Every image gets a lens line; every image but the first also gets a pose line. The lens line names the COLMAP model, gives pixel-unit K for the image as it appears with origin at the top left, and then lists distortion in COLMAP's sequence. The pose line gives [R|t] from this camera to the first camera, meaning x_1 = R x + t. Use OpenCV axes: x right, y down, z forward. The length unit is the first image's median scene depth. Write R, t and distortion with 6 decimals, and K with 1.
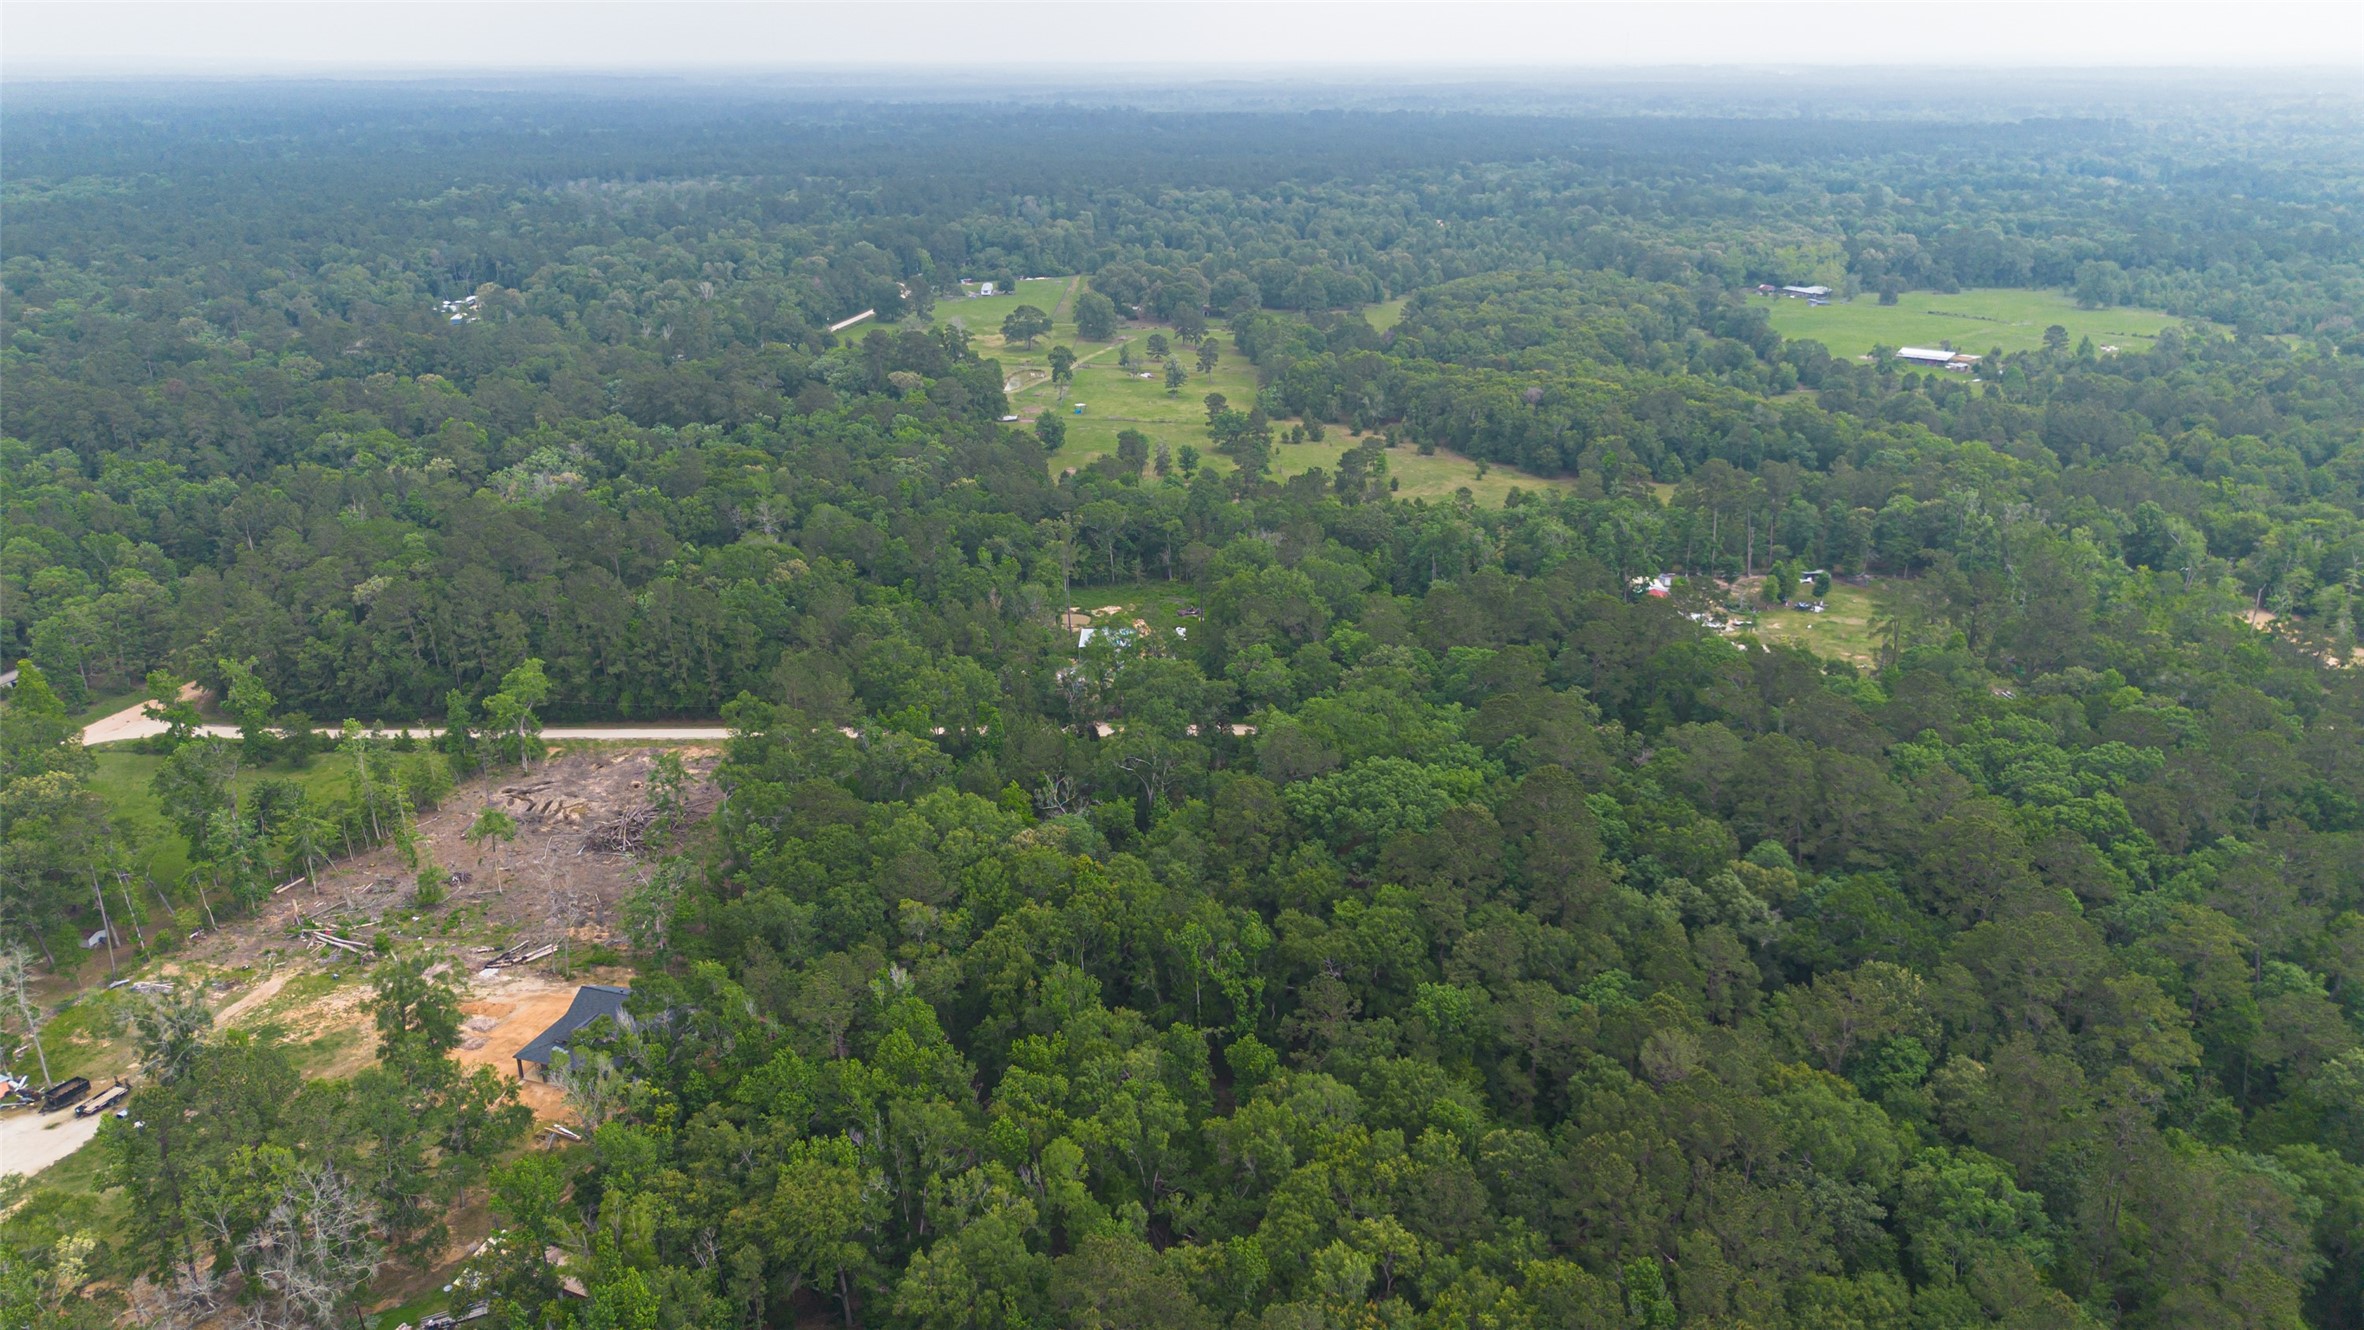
lens RADIAL K [[1657.4, 0, 1184.0], [0, 1657.4, 729.5], [0, 0, 1]] dist [0.067217, -0.065669]
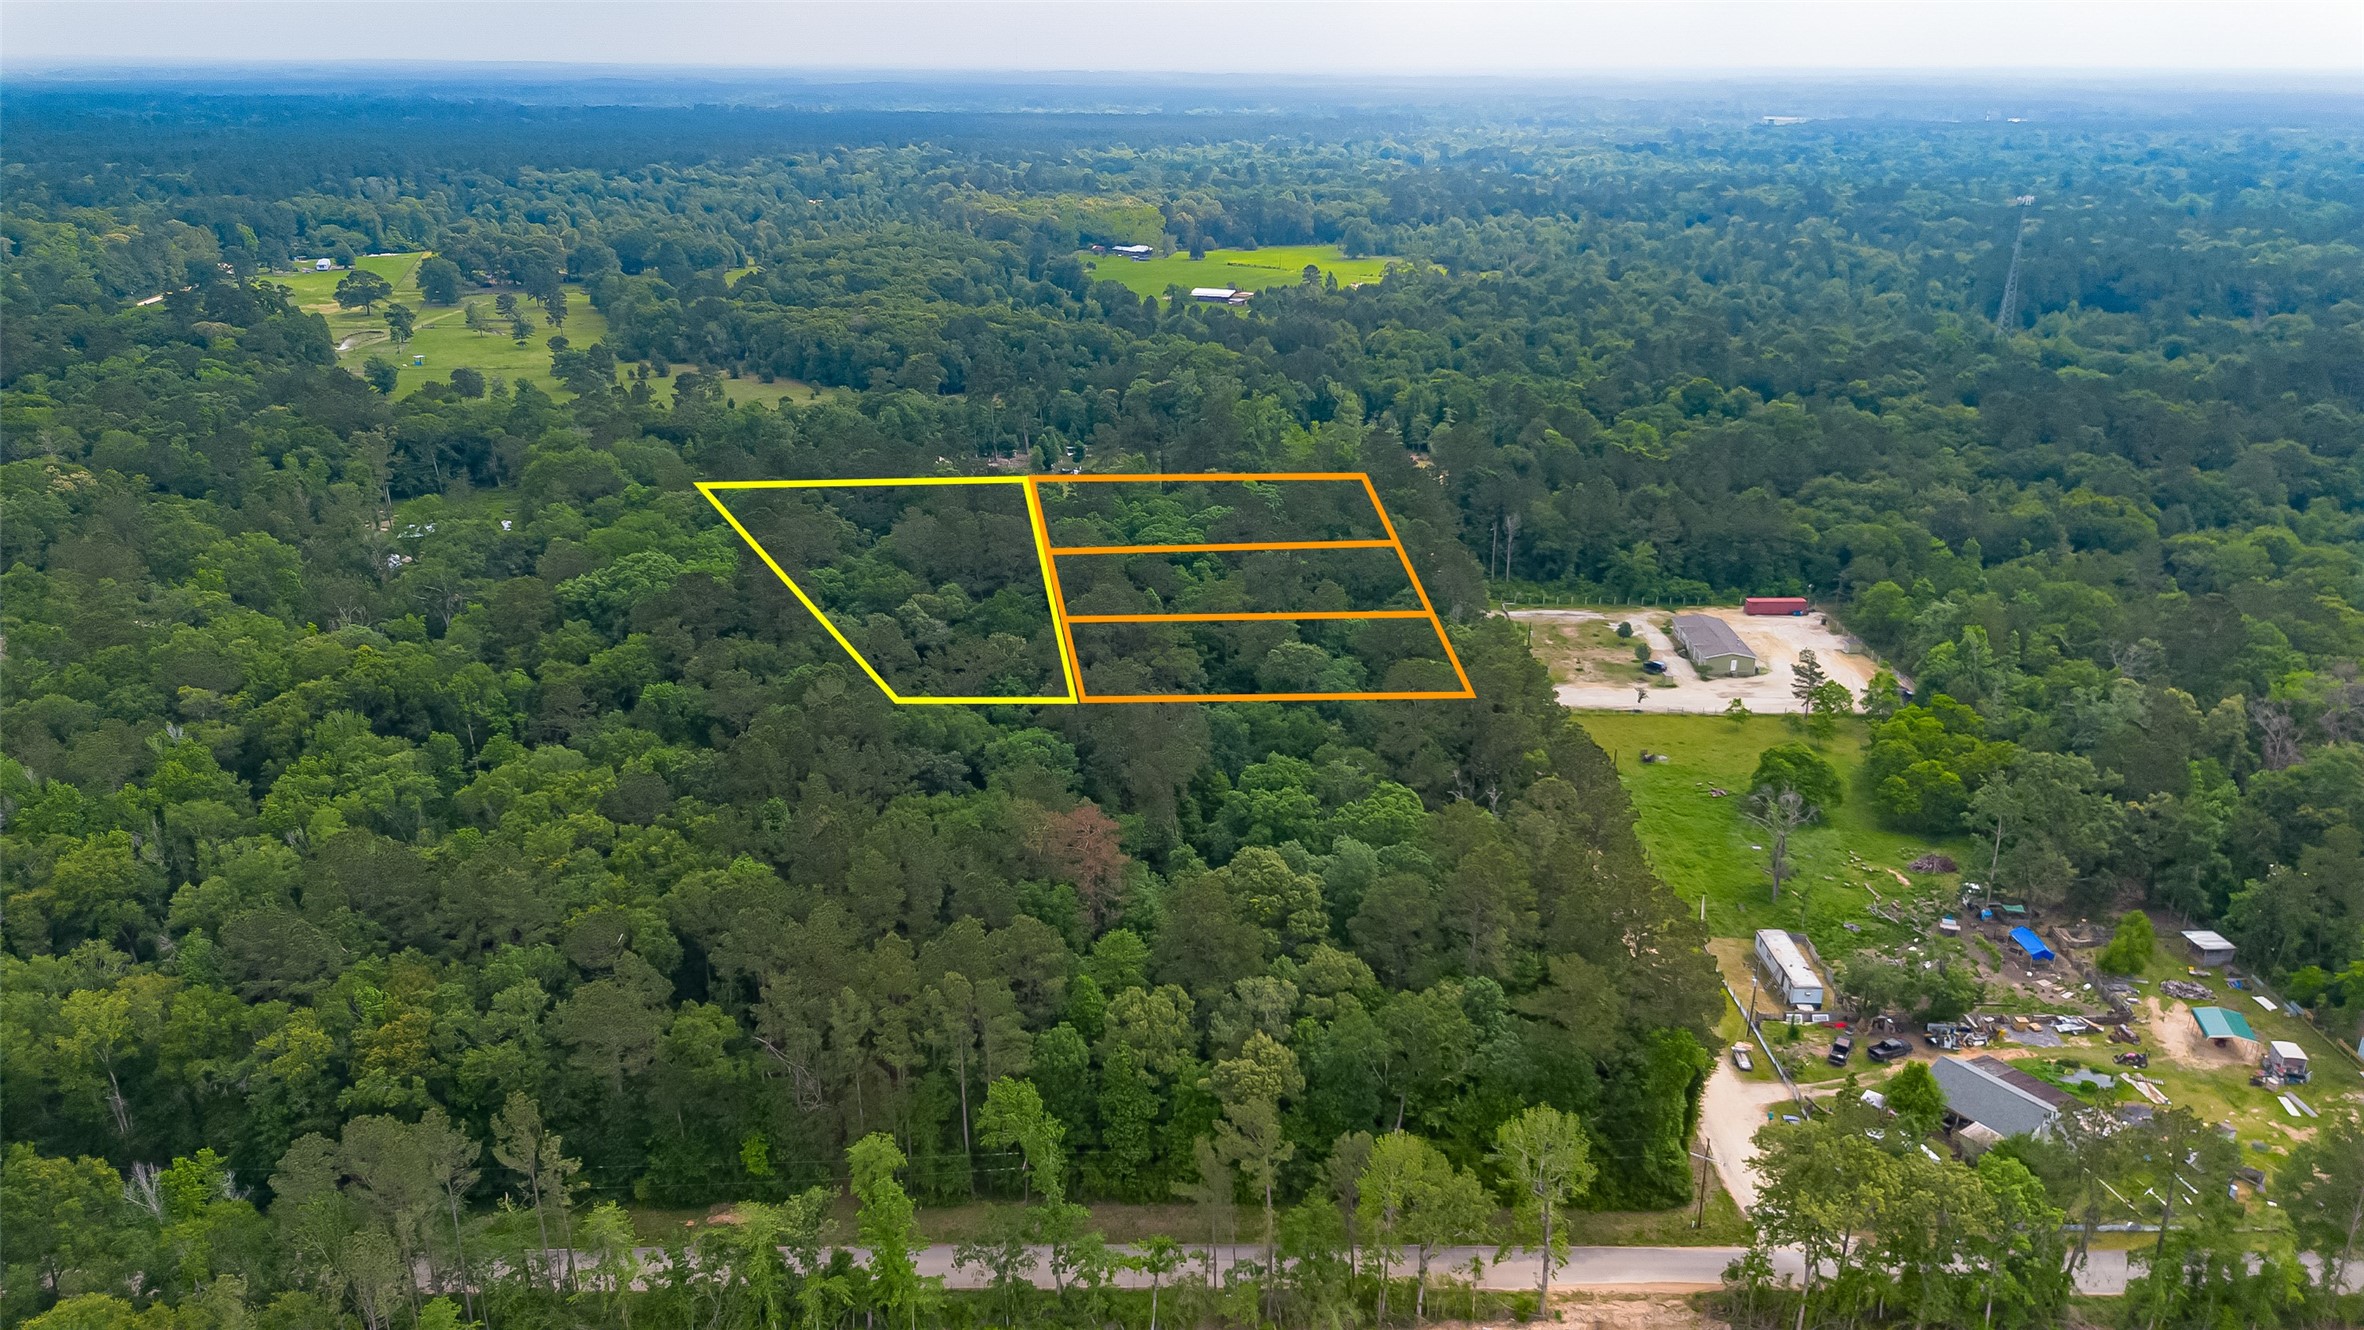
lens RADIAL K [[1657.4, 0, 1184.0], [0, 1657.4, 729.5], [0, 0, 1]] dist [0.067217, -0.065669]
pose [[0.947071, -0.111779, 0.300934, 0.045924], [0.112698, 0.993525, 0.014363, 0.068030], [-0.300591, 0.020312, 0.953537, -0.106283]]
